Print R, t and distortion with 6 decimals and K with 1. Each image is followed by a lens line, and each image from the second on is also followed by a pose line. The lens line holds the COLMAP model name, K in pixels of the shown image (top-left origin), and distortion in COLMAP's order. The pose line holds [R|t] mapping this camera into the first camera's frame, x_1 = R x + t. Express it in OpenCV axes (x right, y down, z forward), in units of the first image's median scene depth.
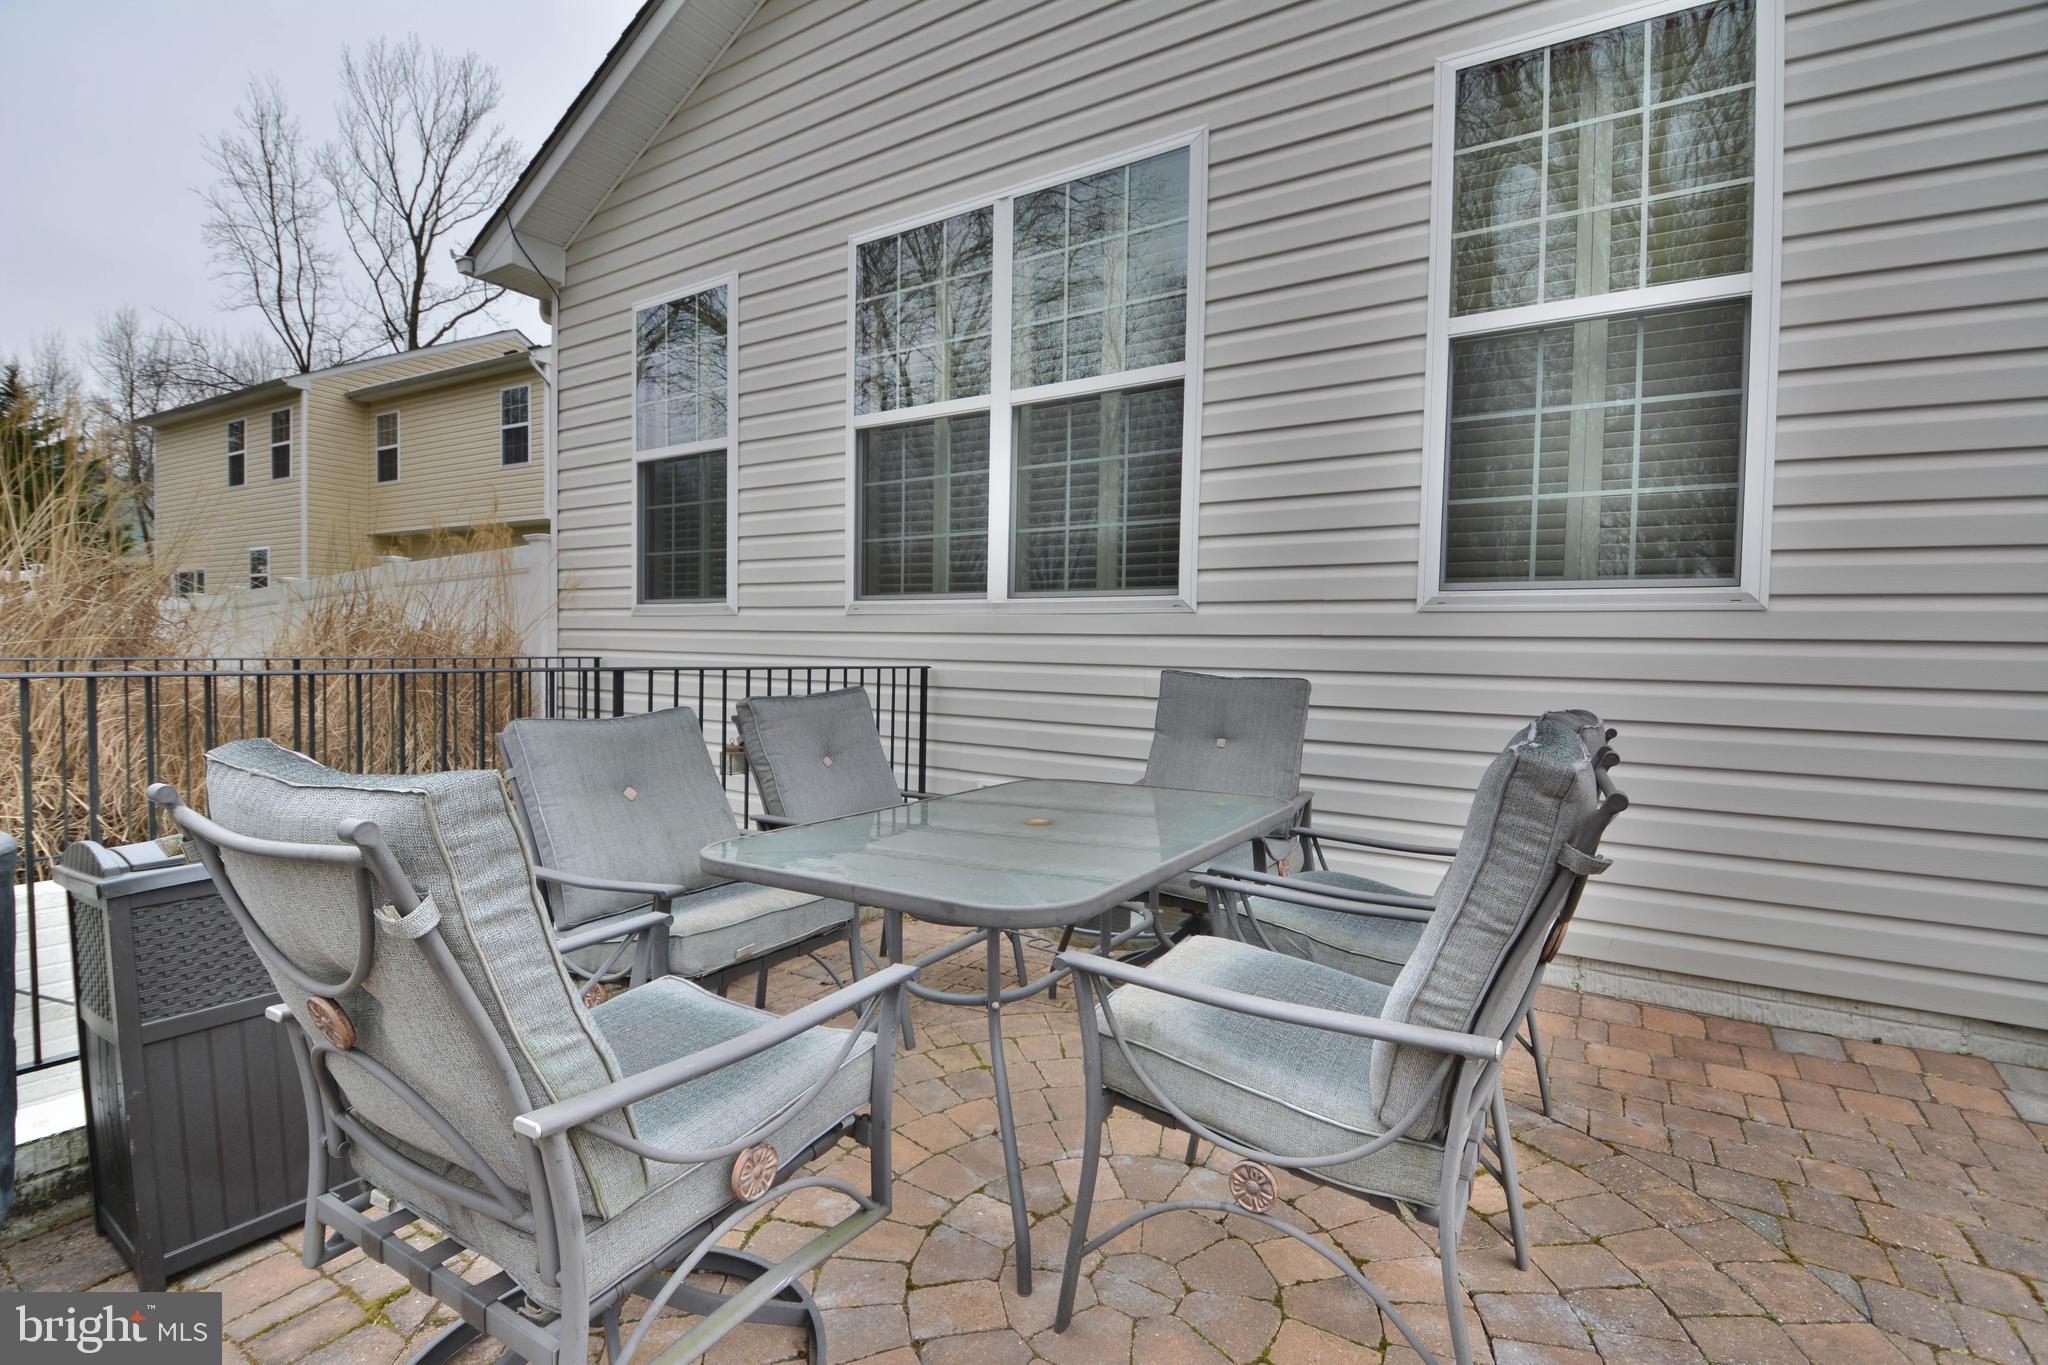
lens RADIAL K [[830.6, 0, 1023.5], [0, 830.6, 699.7], [0, 0, 1]] dist [0.000135, -0.000076]
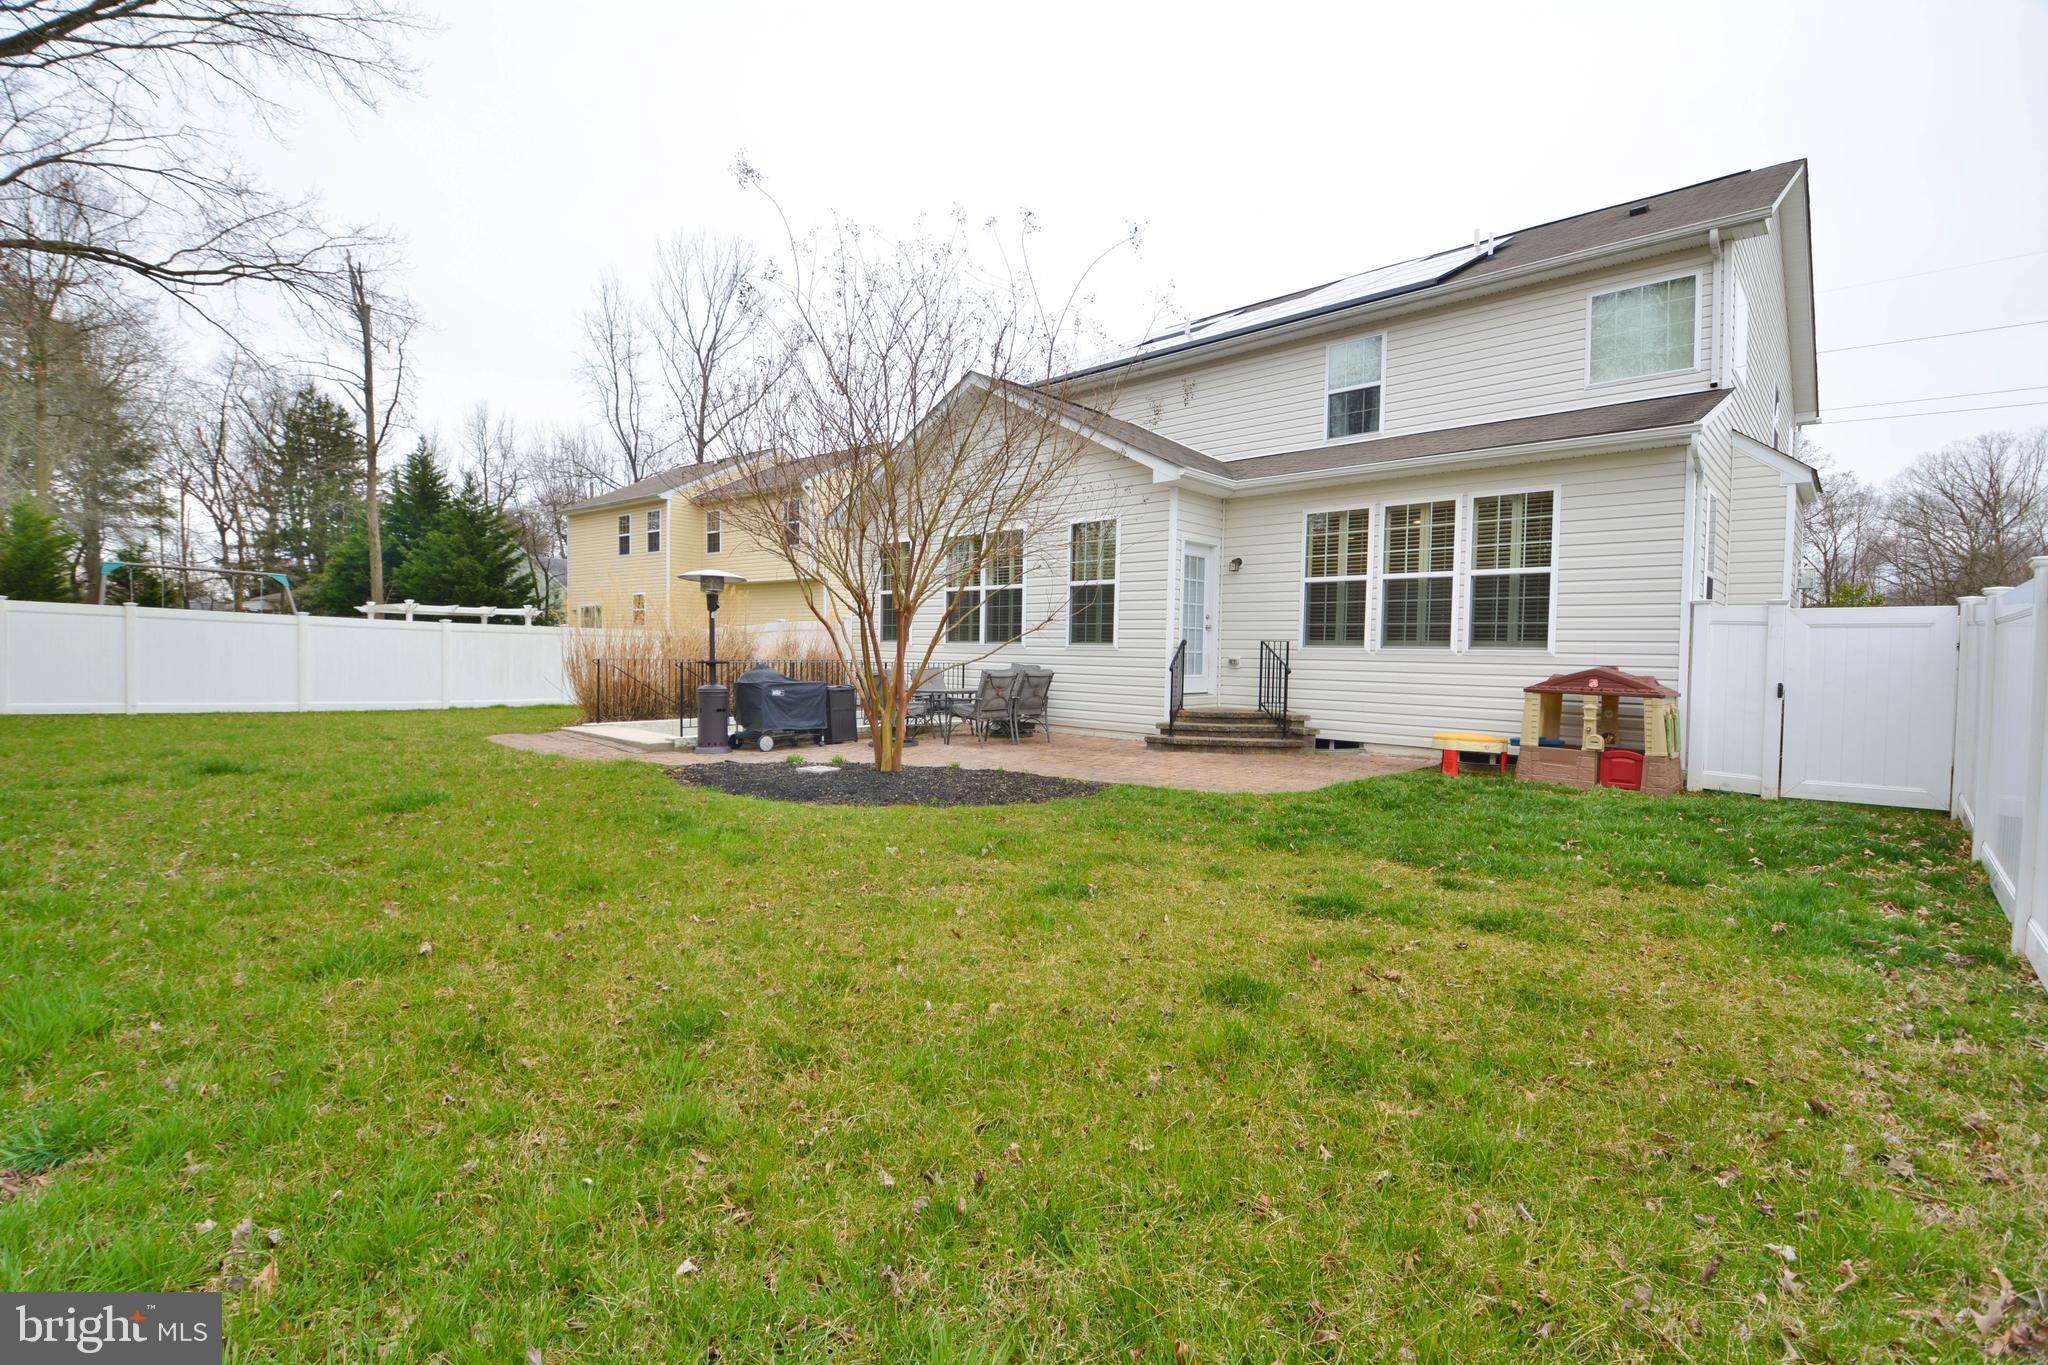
lens RADIAL K [[898.2, 0, 1017.8], [0, 898.2, 684.8], [0, 0, 1]] dist [0.001836, -0.028675]
pose [[0.974142, -0.011900, -0.225625, 0.192924], [0.010122, 0.999908, -0.009037, 0.017696], [0.225712, 0.006519, 0.974172, -0.530433]]
